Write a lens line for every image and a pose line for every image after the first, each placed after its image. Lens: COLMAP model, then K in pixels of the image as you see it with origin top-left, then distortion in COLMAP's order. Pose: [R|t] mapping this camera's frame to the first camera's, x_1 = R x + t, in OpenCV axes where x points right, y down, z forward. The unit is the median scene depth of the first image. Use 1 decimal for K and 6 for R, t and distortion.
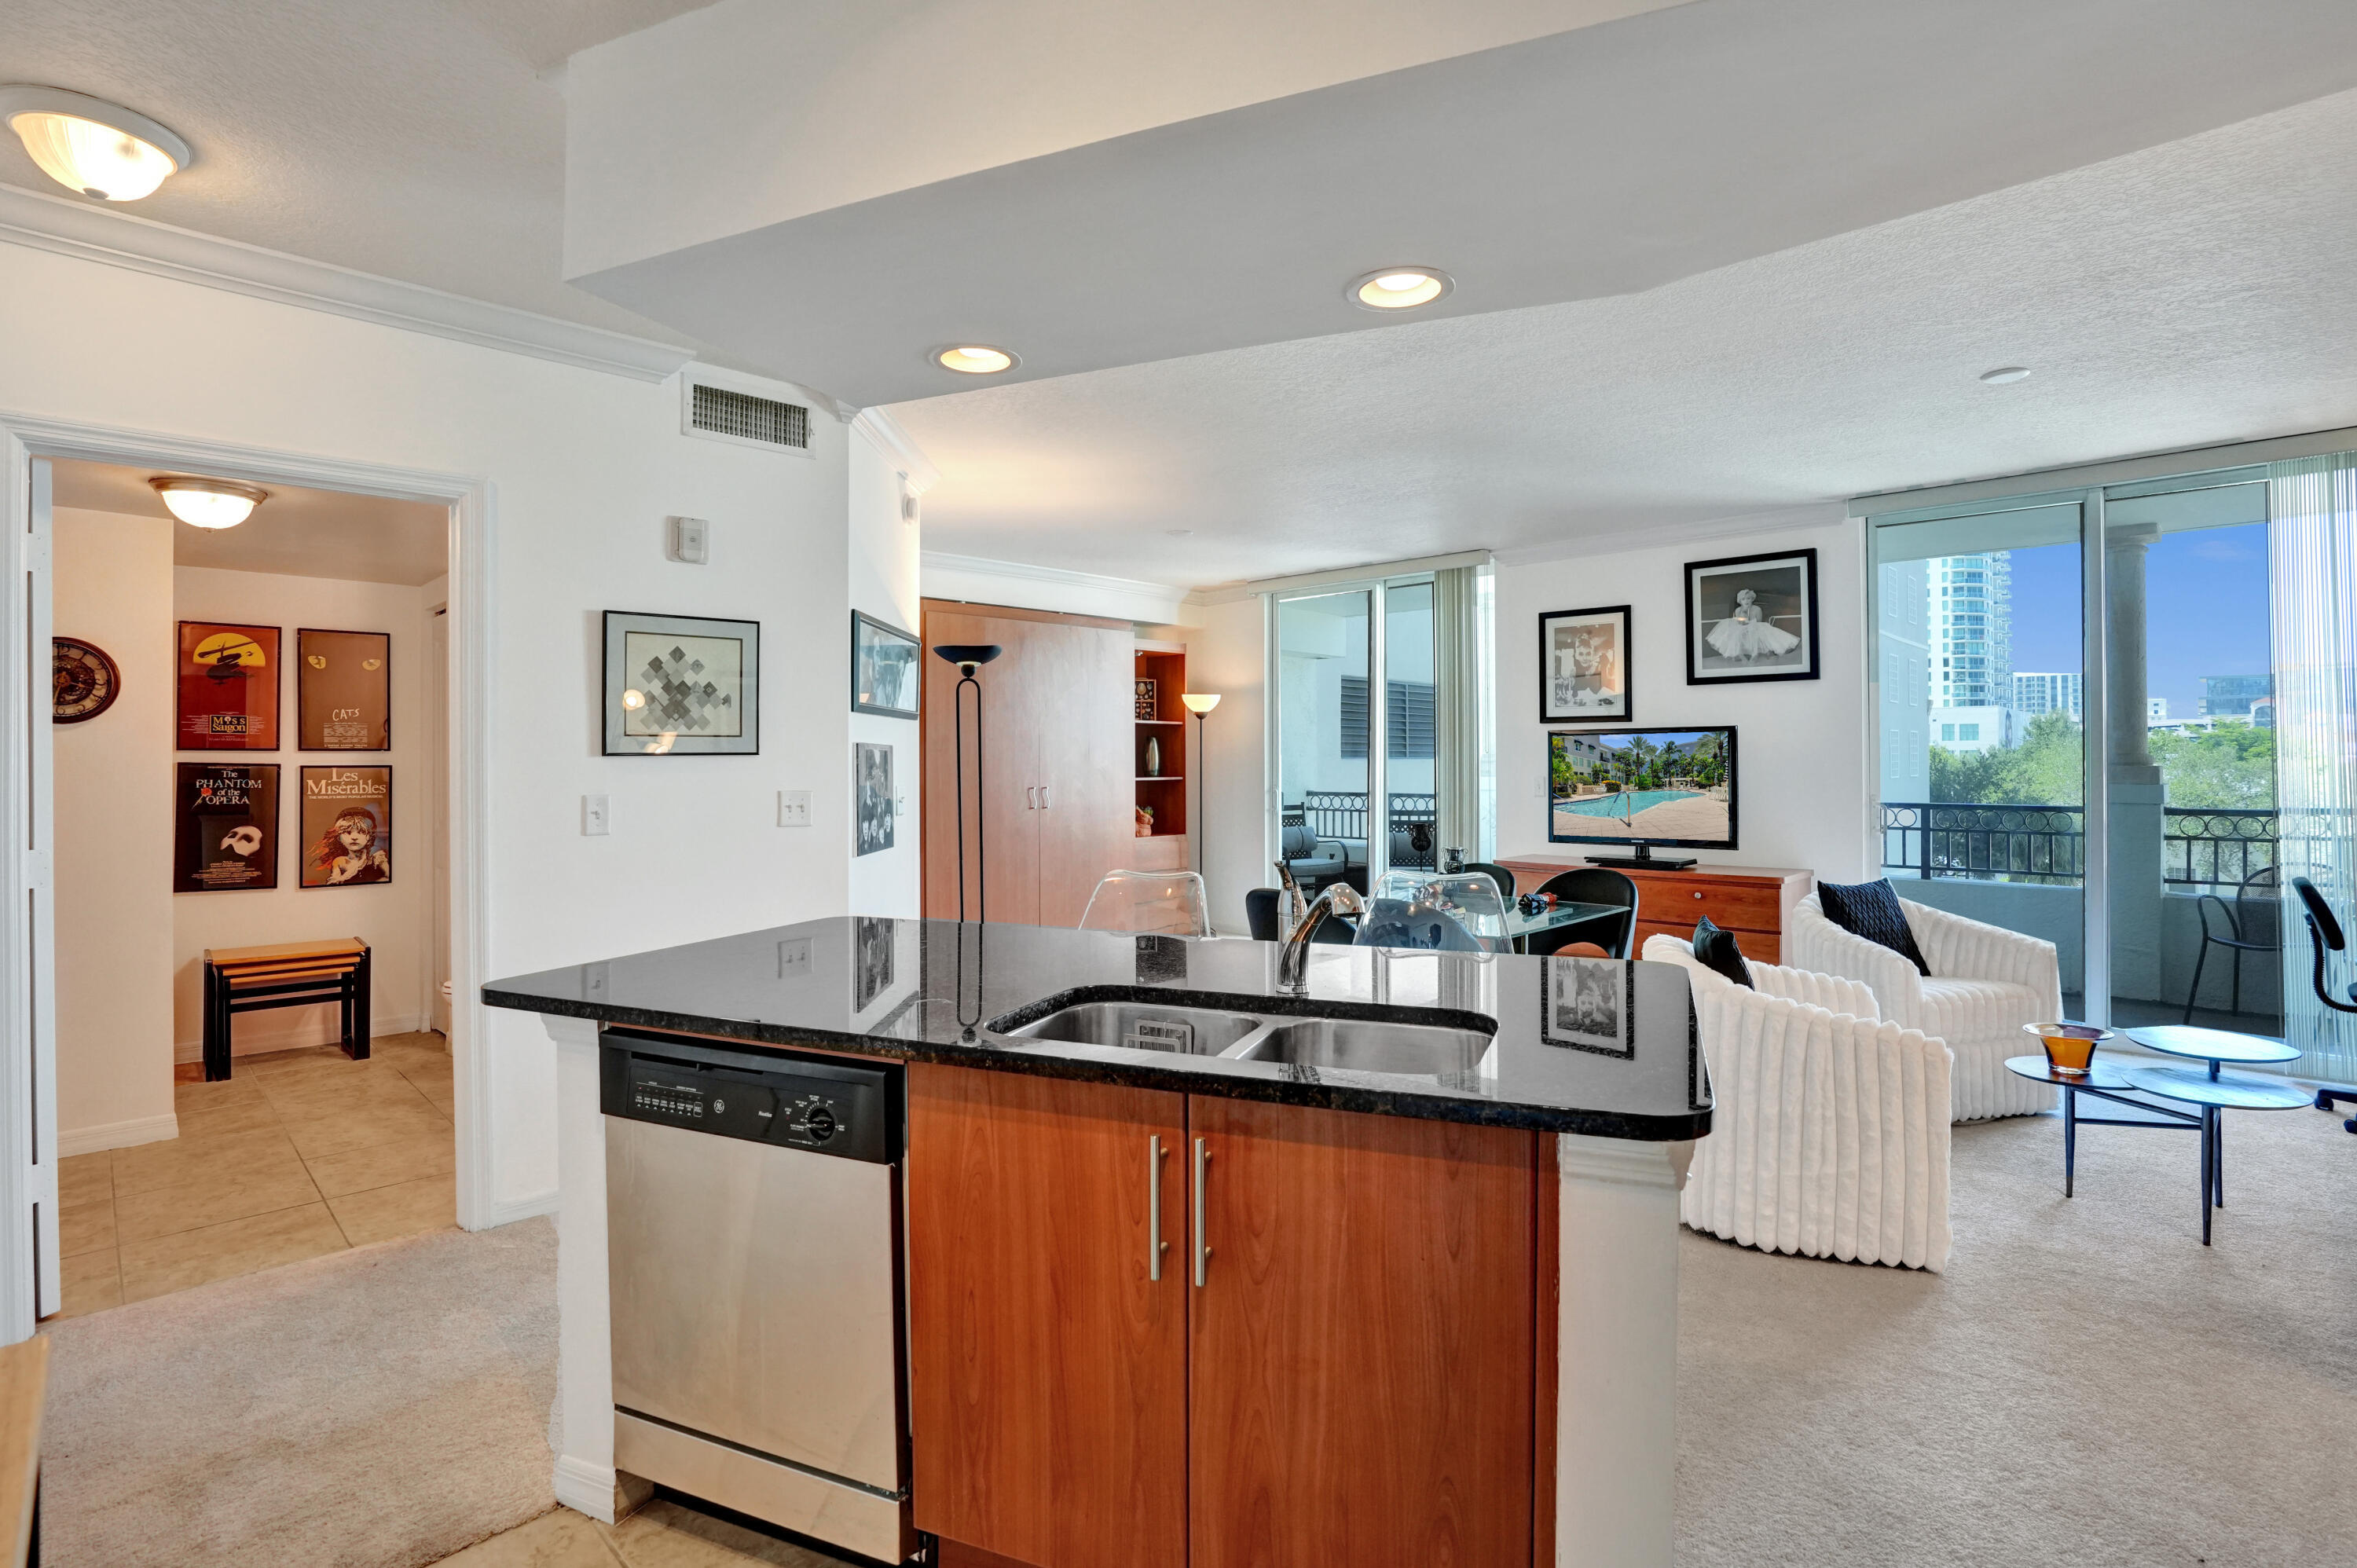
lens RADIAL K [[1106.0, 0, 1183.8], [0, 1106.0, 739.6], [0, 0, 1]] dist [-0.045611, 0.015976]
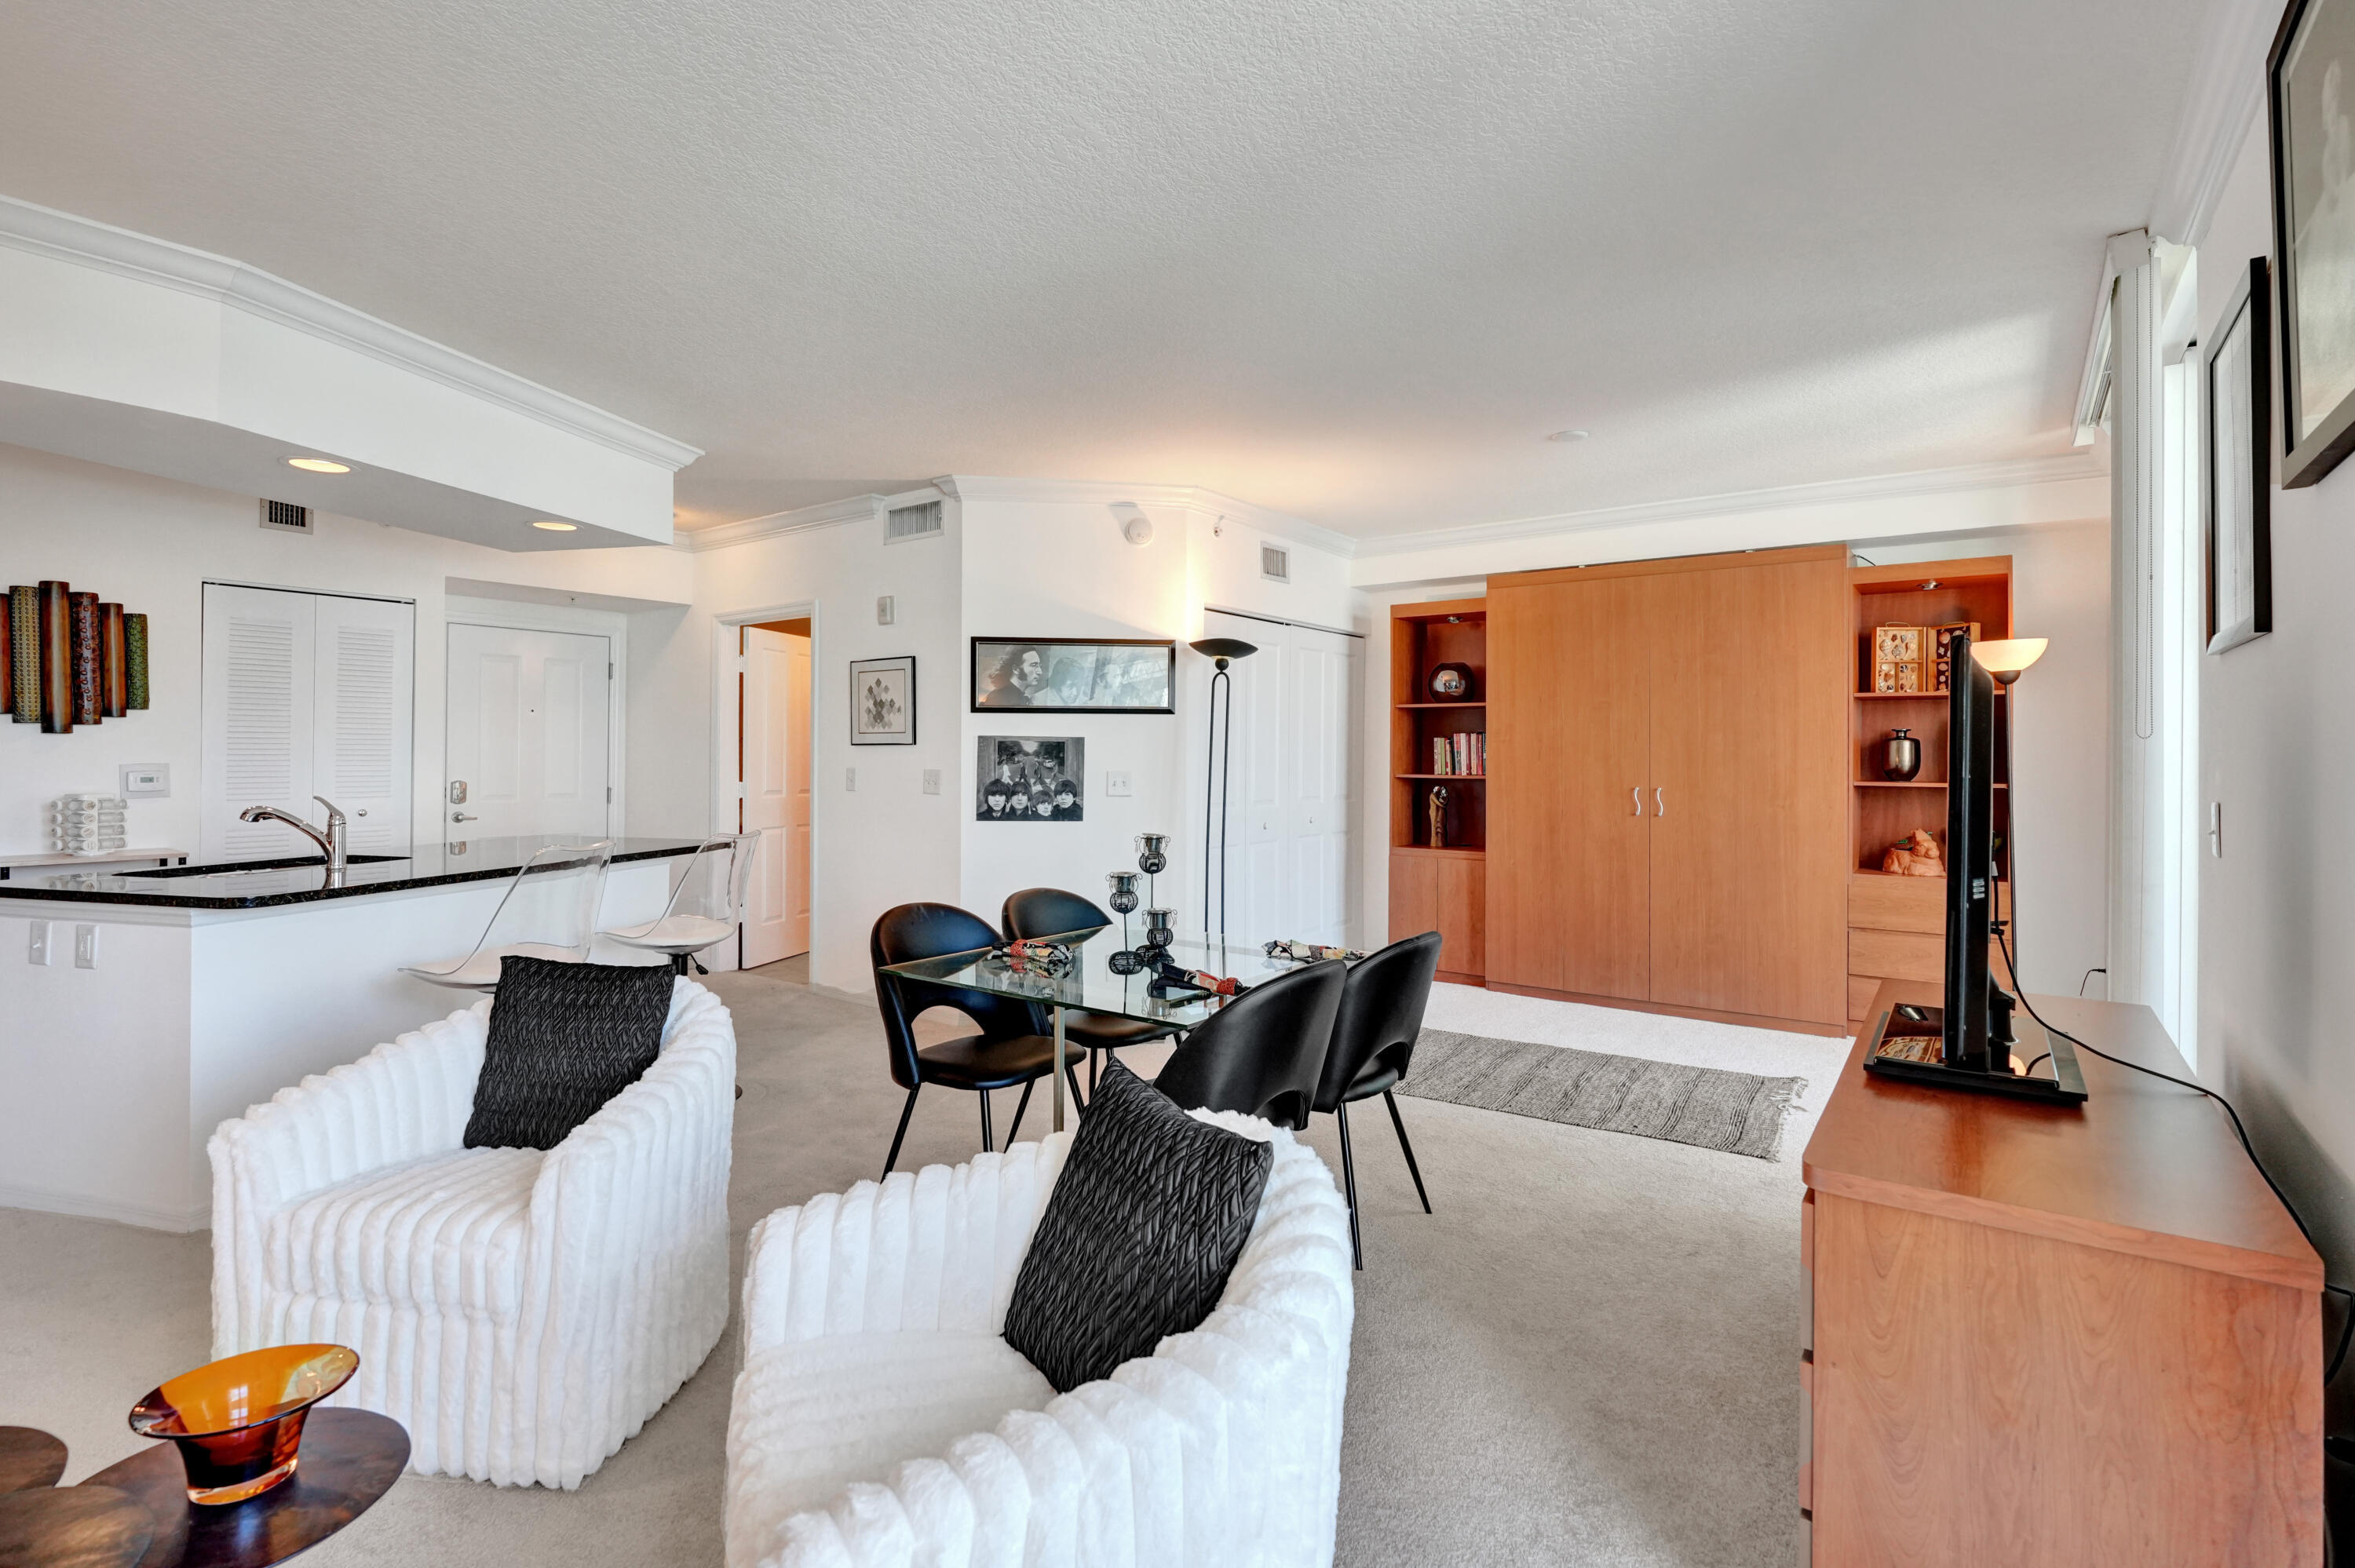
lens RADIAL K [[1105.0, 0, 1217.3], [0, 1105.0, 742.1], [0, 0, 1]] dist [-0.045611, 0.015976]
pose [[0.188630, -0.005096, -0.982035, 0.716047], [0.012722, 0.999915, -0.002745, 0.010806], [0.981966, -0.011976, 0.188678, 0.701750]]
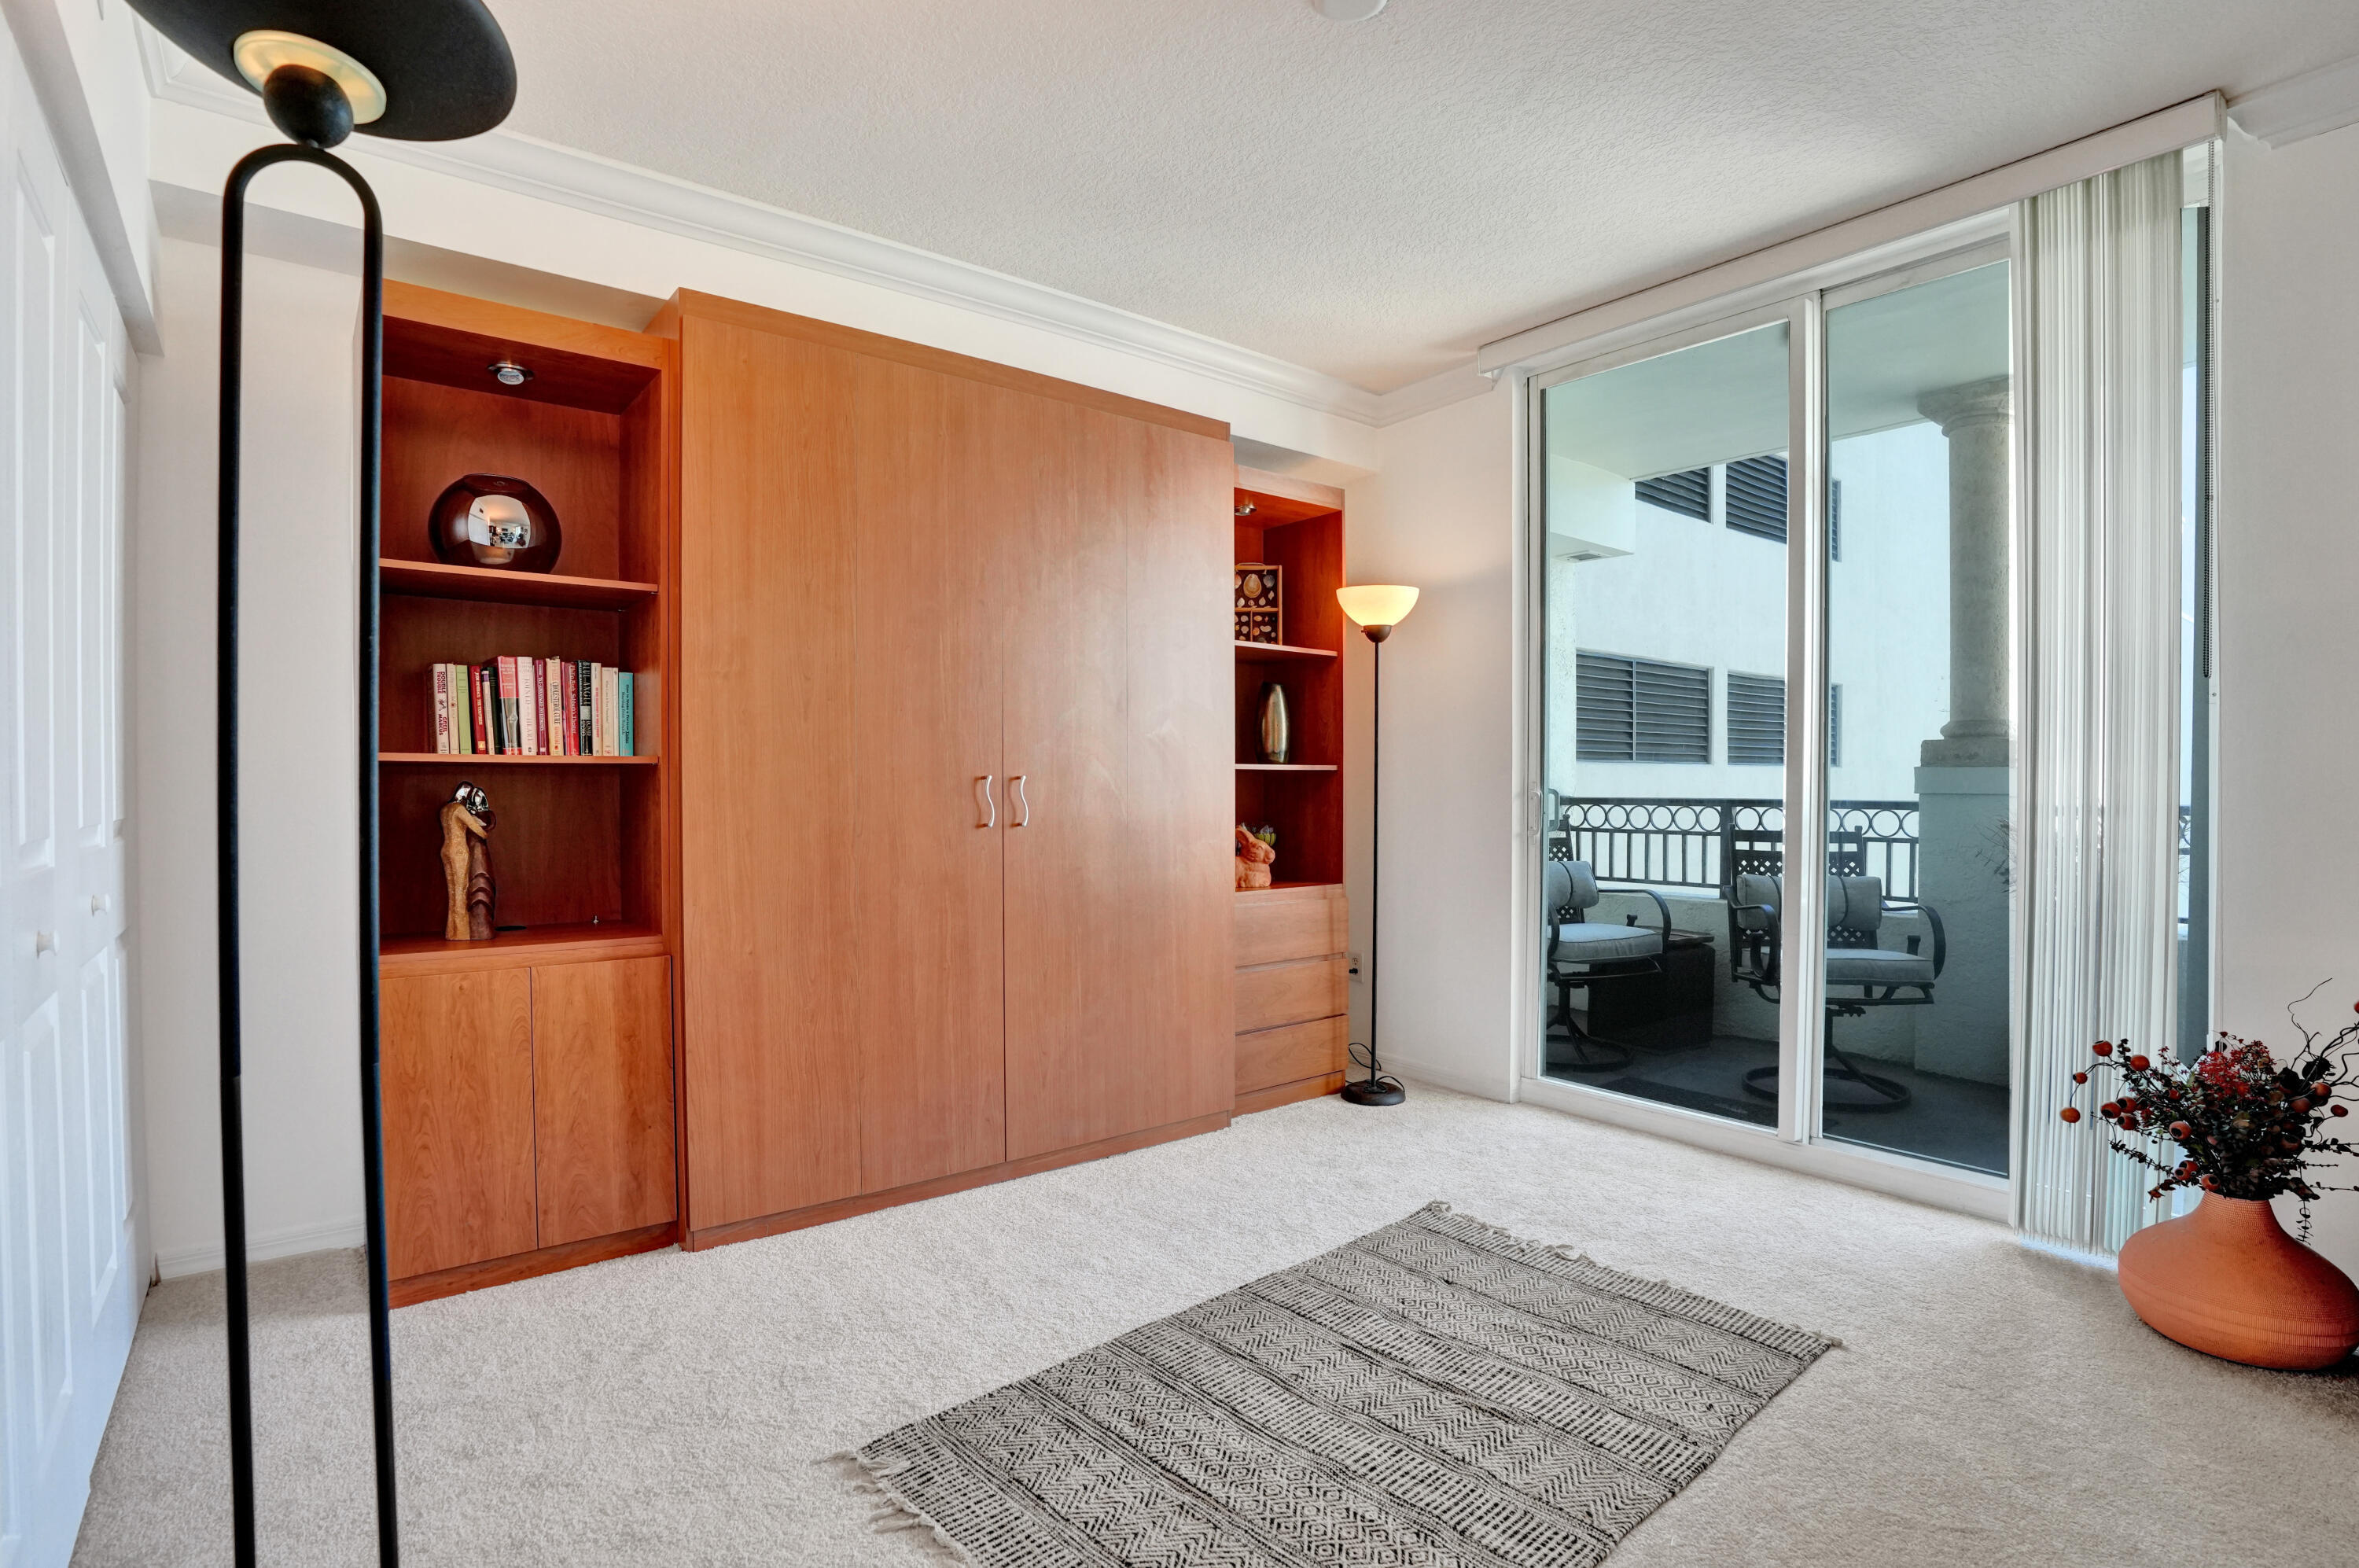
lens RADIAL K [[1189.9, 0, 1180.0], [0, 1189.9, 793.3], [0, 0, 1]] dist [-0.045126, 0.008281]
pose [[0.993285, 0.003594, -0.115636, -0.012499], [-0.000302, 0.999594, 0.028475, 0.045463], [0.115692, -0.028248, 0.992883, 0.699987]]
